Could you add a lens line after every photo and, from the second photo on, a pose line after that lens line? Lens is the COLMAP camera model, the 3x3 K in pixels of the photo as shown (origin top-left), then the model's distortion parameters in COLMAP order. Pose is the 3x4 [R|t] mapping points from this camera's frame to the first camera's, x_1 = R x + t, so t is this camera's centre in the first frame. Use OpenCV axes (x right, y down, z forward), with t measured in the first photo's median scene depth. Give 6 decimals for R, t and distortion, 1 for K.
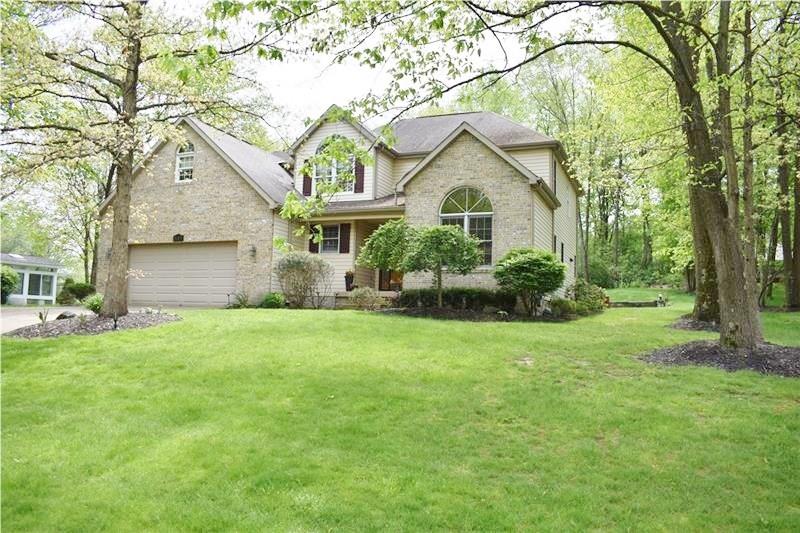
lens RADIAL K [[639.7, 0, 400.0], [0, 639.7, 266.5], [0, 0, 1]] dist [-0.094885, 0.009076]
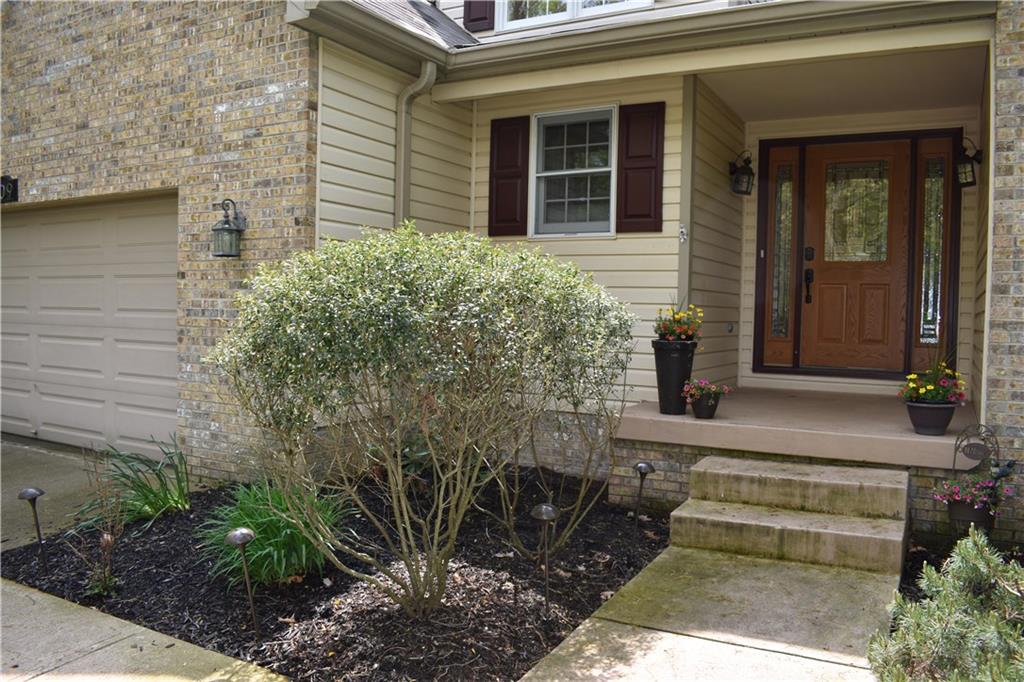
lens RADIAL K [[818.8, 0, 512.0], [0, 818.8, 341.0], [0, 0, 1]] dist [-0.094885, 0.009076]
pose [[0.992135, -0.001975, -0.125157, -0.096907], [0.017223, 0.992519, 0.120866, -0.018523], [0.123982, -0.122071, 0.984747, 0.706987]]
